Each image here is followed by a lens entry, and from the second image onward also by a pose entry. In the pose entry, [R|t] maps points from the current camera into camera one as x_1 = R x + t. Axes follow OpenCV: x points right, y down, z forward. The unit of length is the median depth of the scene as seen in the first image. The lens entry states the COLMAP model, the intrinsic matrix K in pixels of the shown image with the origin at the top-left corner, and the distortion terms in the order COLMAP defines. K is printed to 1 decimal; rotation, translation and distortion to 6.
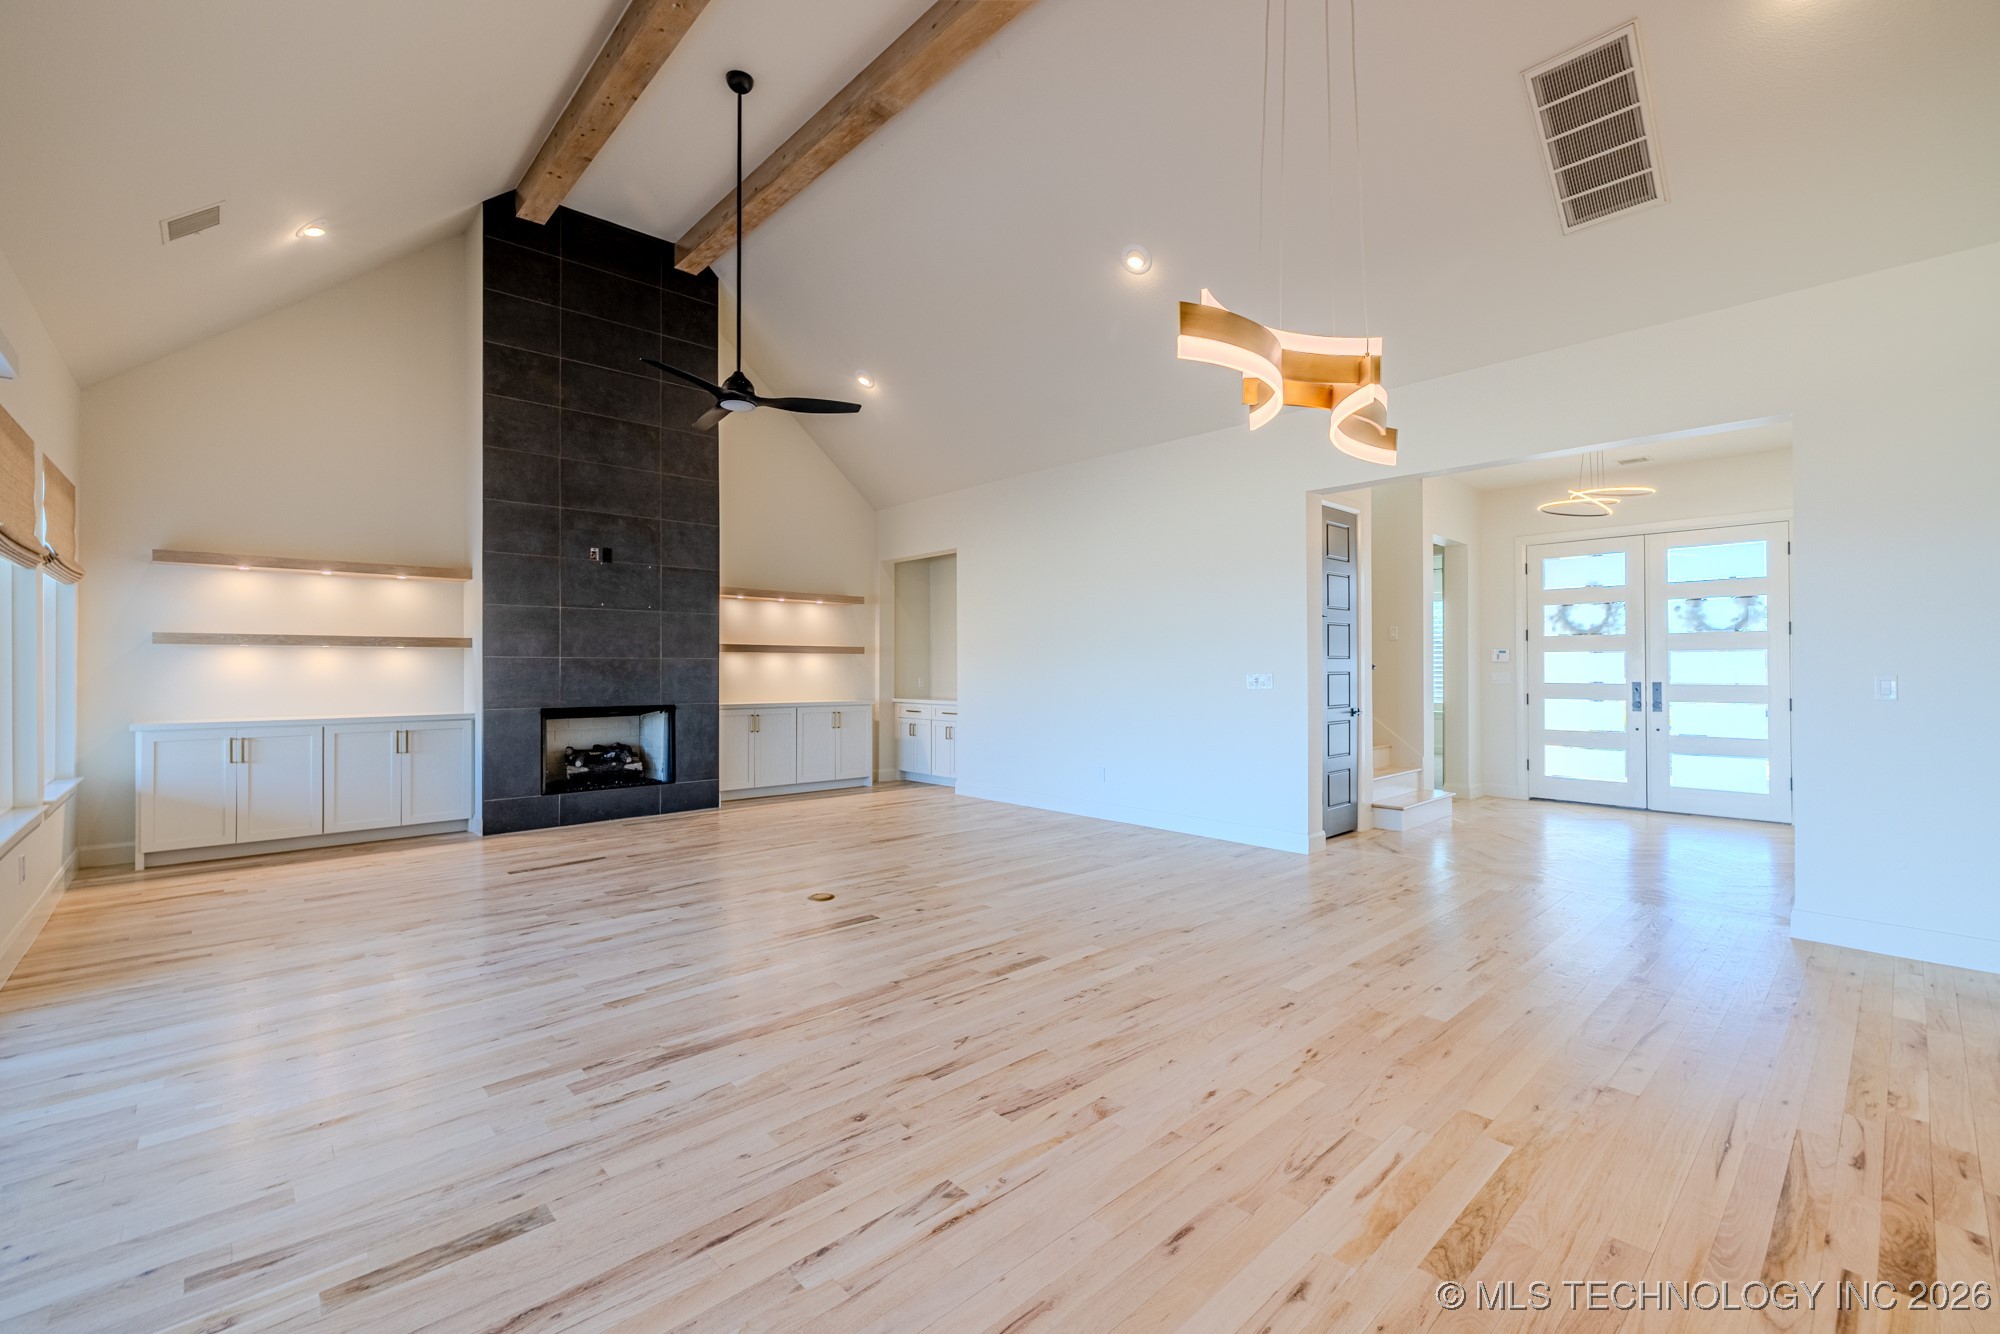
lens RADIAL K [[831.4, 0, 984.5], [0, 831.4, 661.4], [0, 0, 1]] dist [0.001153, 0.000033]
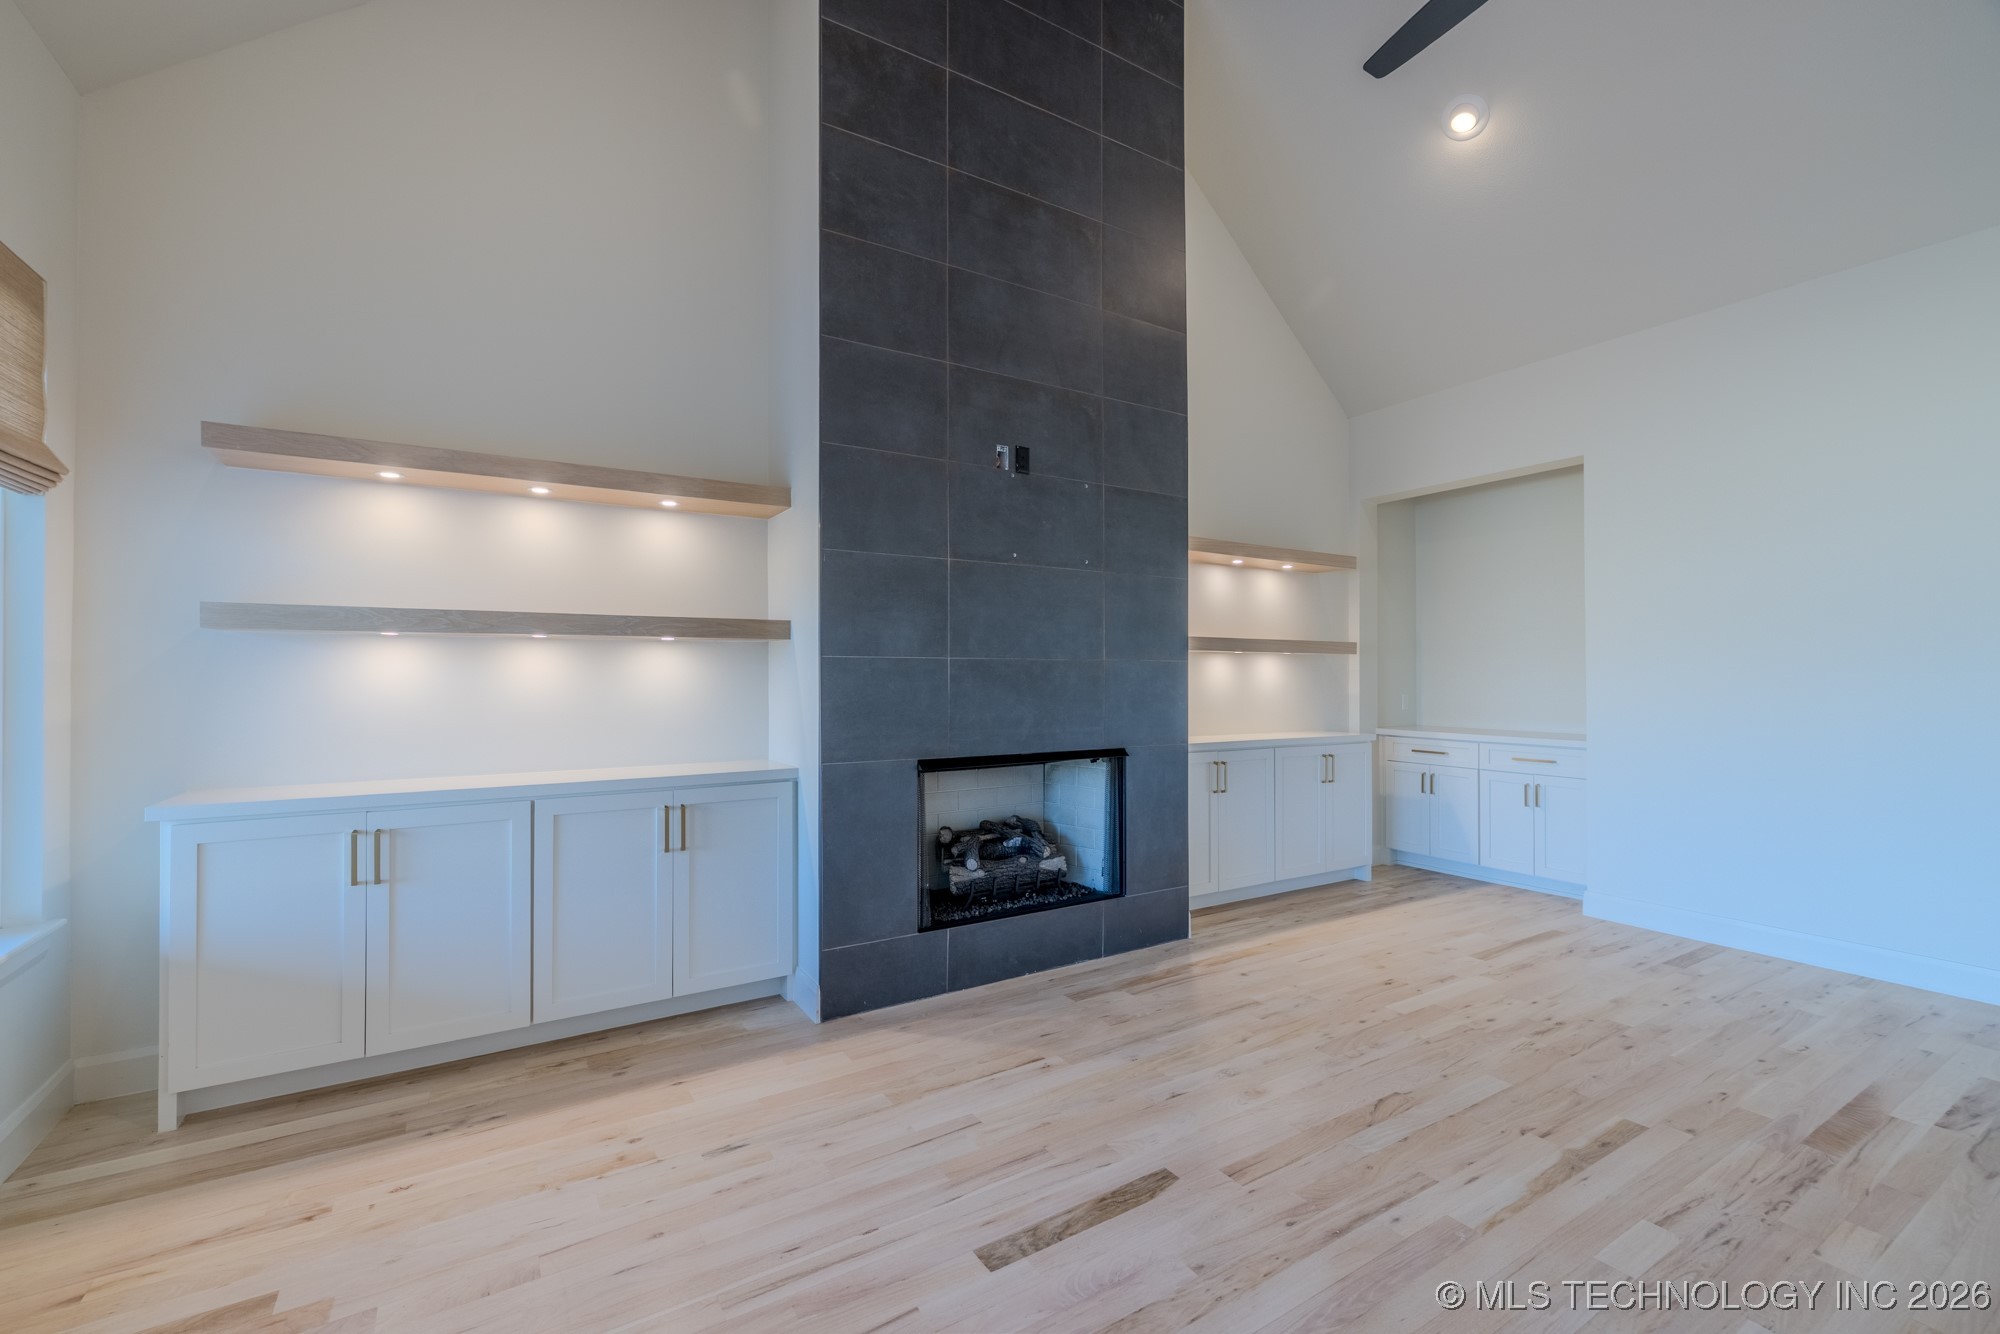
lens RADIAL K [[831.4, 0, 983.4], [0, 831.4, 666.3], [0, 0, 1]] dist [0.001153, 0.000033]
pose [[0.982334, 0.000084, -0.187135, -0.439384], [-0.000365, 0.999999, -0.001465, 0.001171], [0.187134, 0.001508, 0.982333, 0.564208]]
